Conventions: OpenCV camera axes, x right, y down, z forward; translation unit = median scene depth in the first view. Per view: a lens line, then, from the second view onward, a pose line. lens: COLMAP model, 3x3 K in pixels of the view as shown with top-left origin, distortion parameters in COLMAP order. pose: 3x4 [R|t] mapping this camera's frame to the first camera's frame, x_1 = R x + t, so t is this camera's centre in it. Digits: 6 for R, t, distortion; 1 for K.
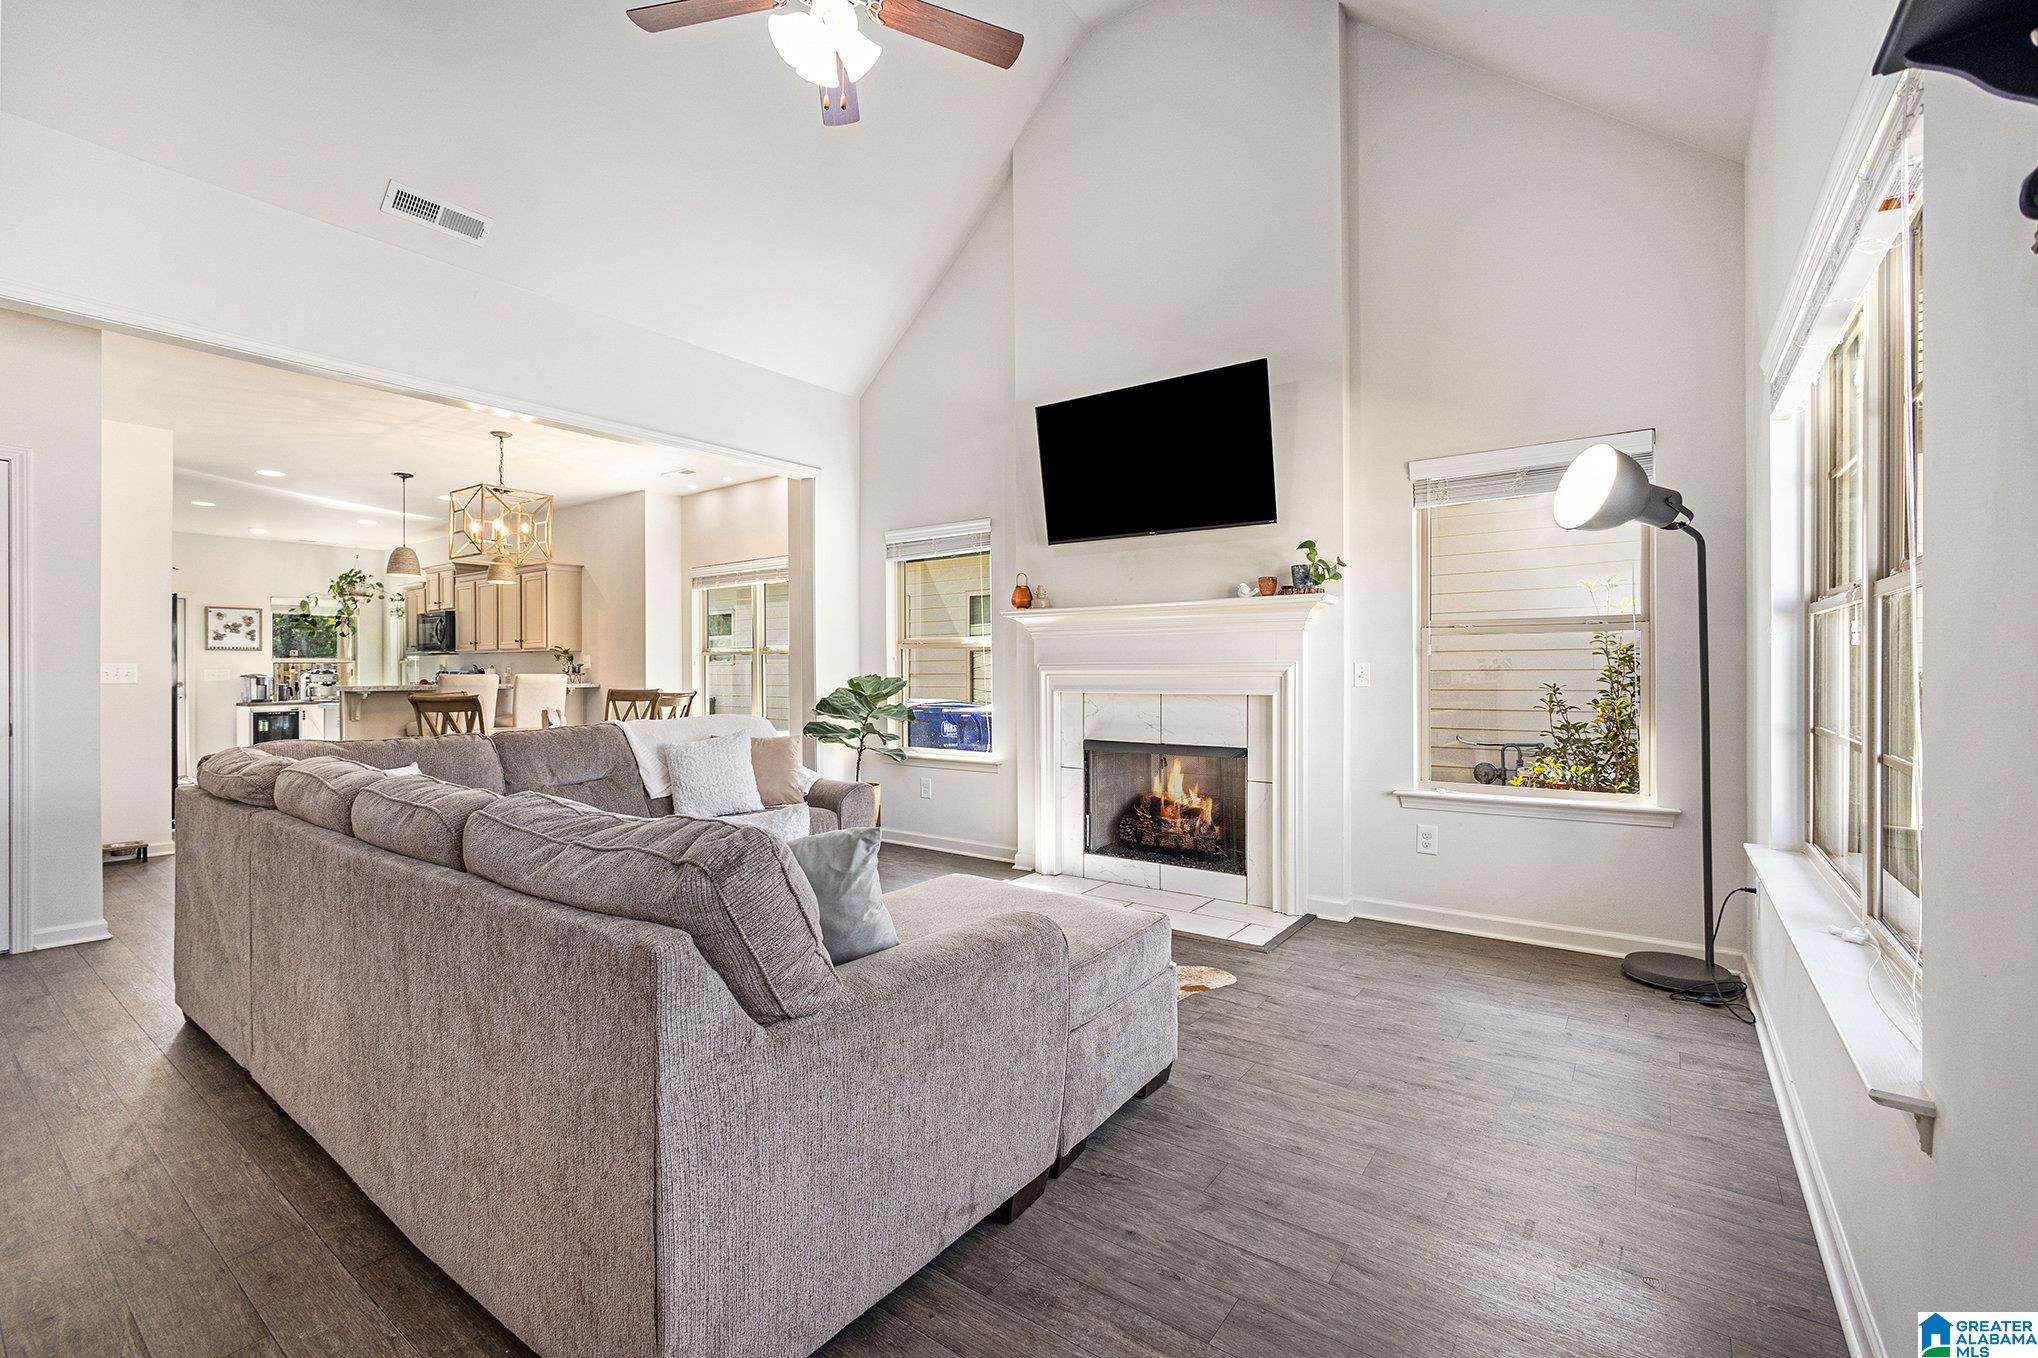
lens RADIAL K [[866.4, 0, 1010.3], [0, 866.4, 680.5], [0, 0, 1]] dist [-0.003333, -0.000317]
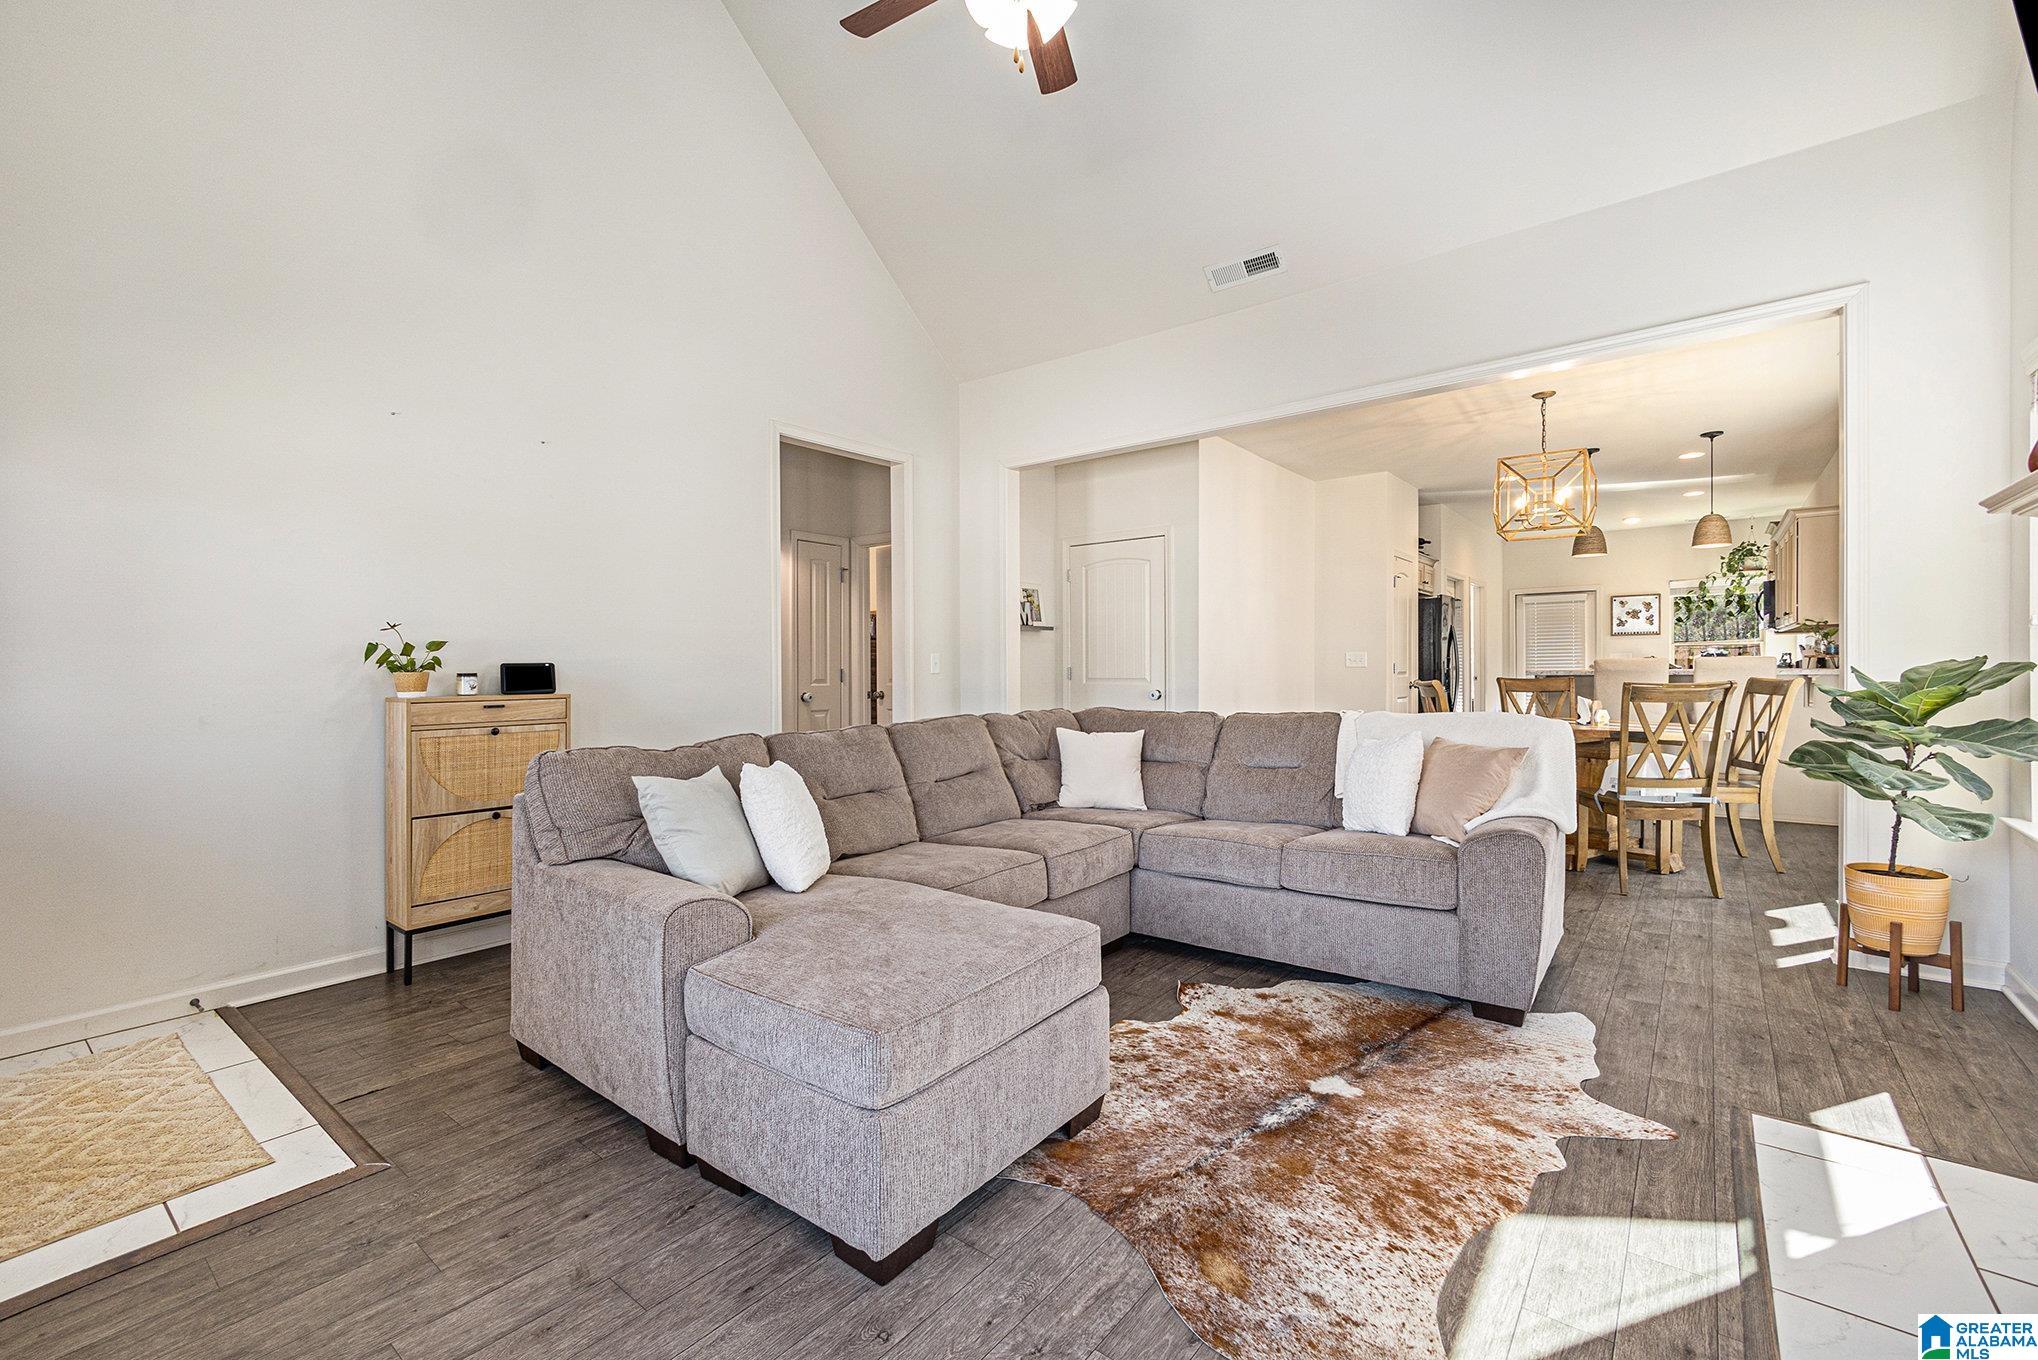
lens RADIAL K [[873.3, 0, 1011.2], [0, 873.3, 672.9], [0, 0, 1]] dist [0.001695, -0.000114]
pose [[-0.034009, 0.012006, -0.999349, 0.202269], [0.001654, 0.999927, 0.011957, -0.002662], [0.999420, -0.001246, -0.034026, 0.271354]]
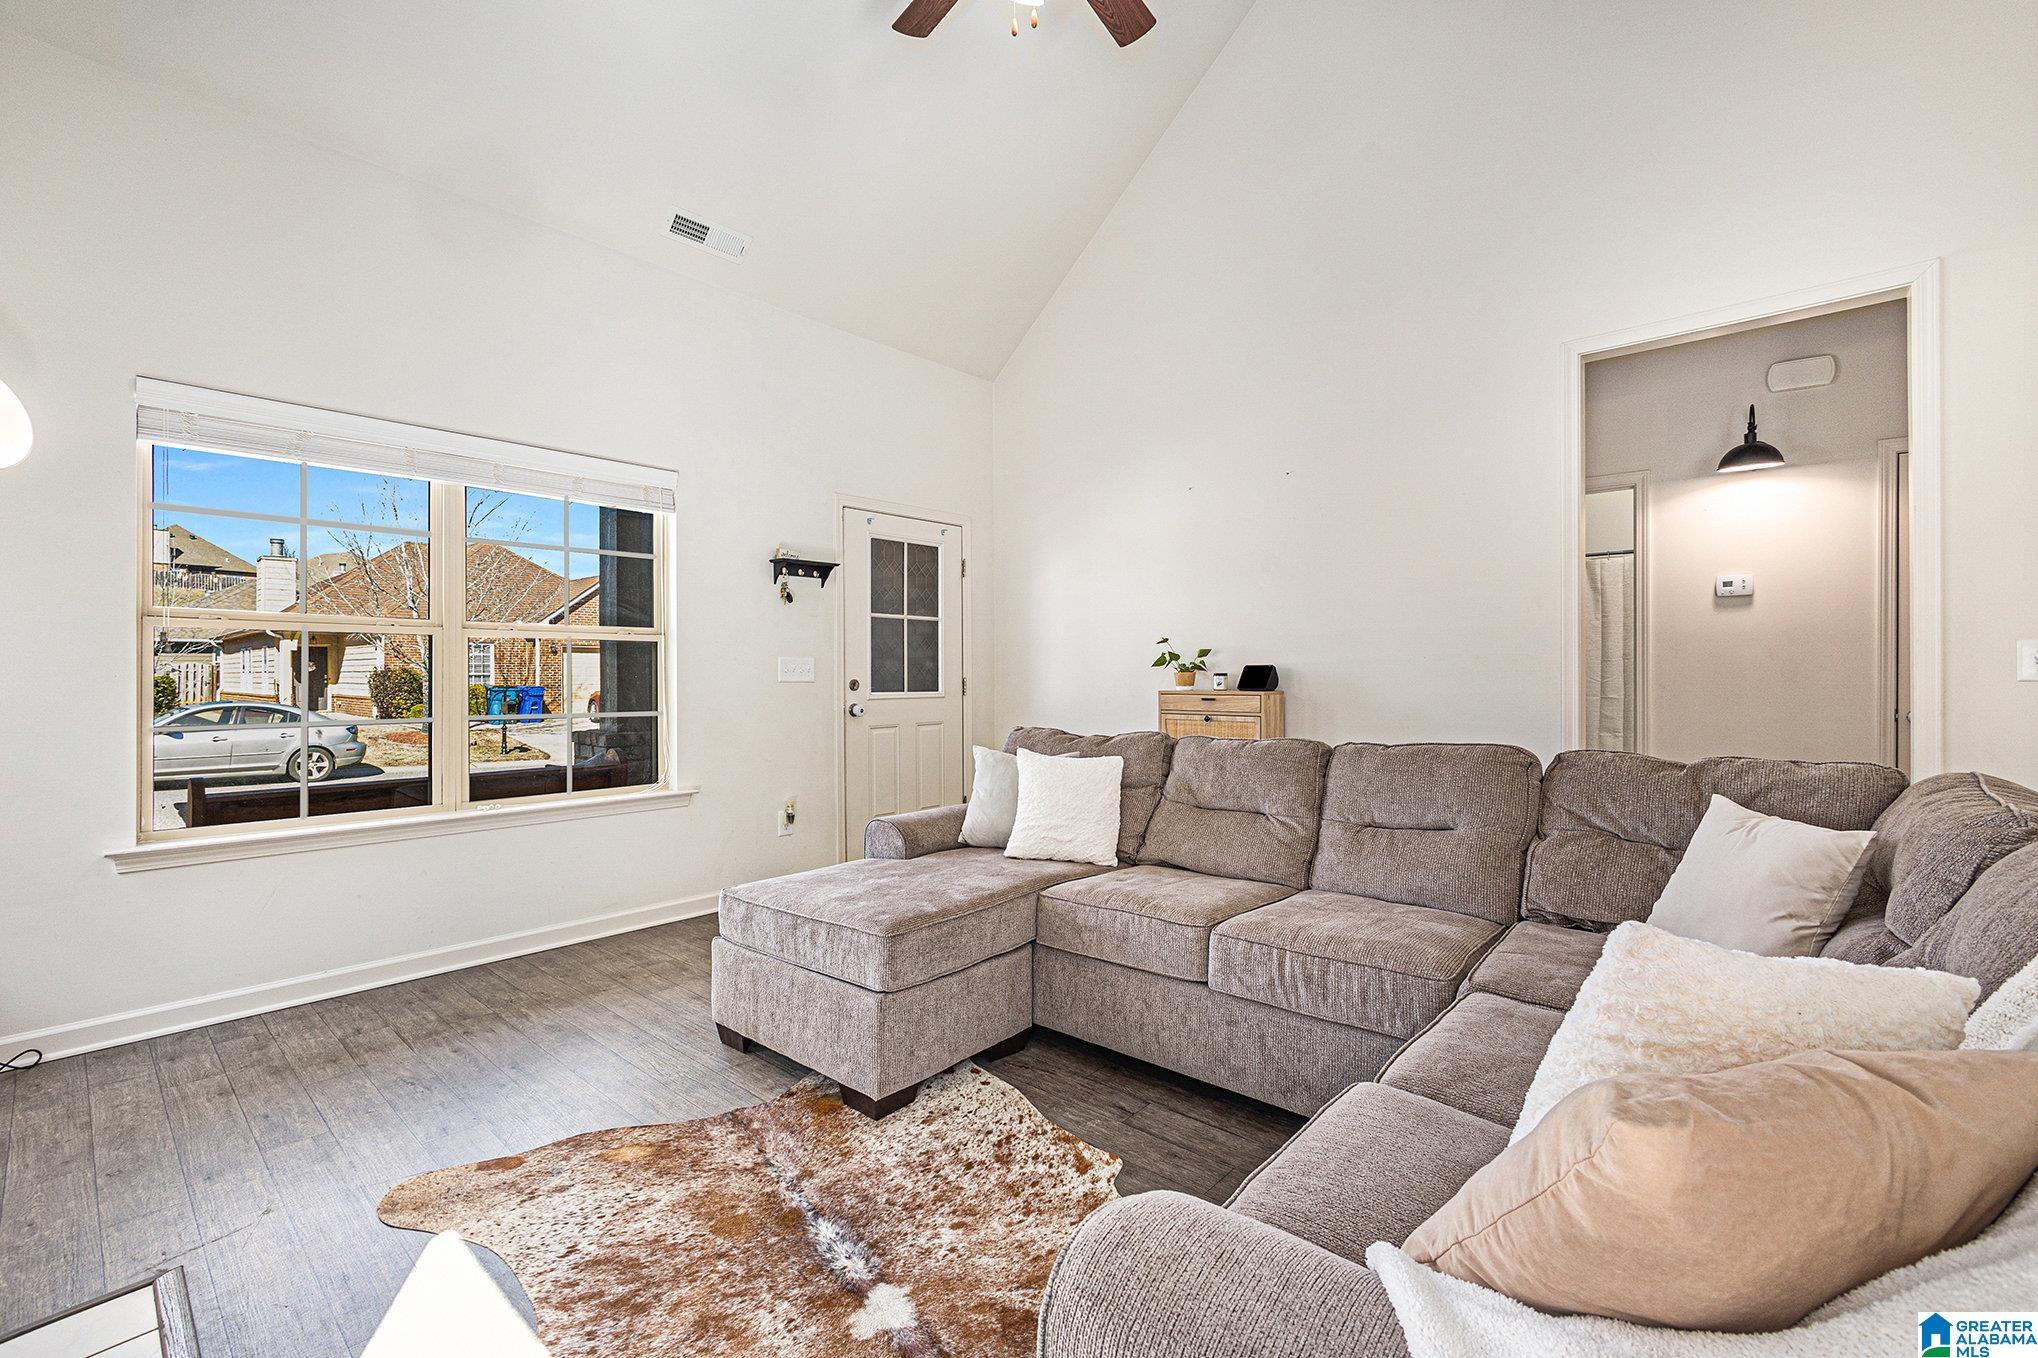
lens RADIAL K [[866.4, 0, 1010.3], [0, 866.4, 680.5], [0, 0, 1]] dist [-0.003333, -0.000317]
pose [[-0.995741, 0.007688, 0.091876, -0.074480], [0.009299, 0.999810, 0.017120, -0.003698], [-0.091726, 0.017902, -0.995623, 0.502310]]
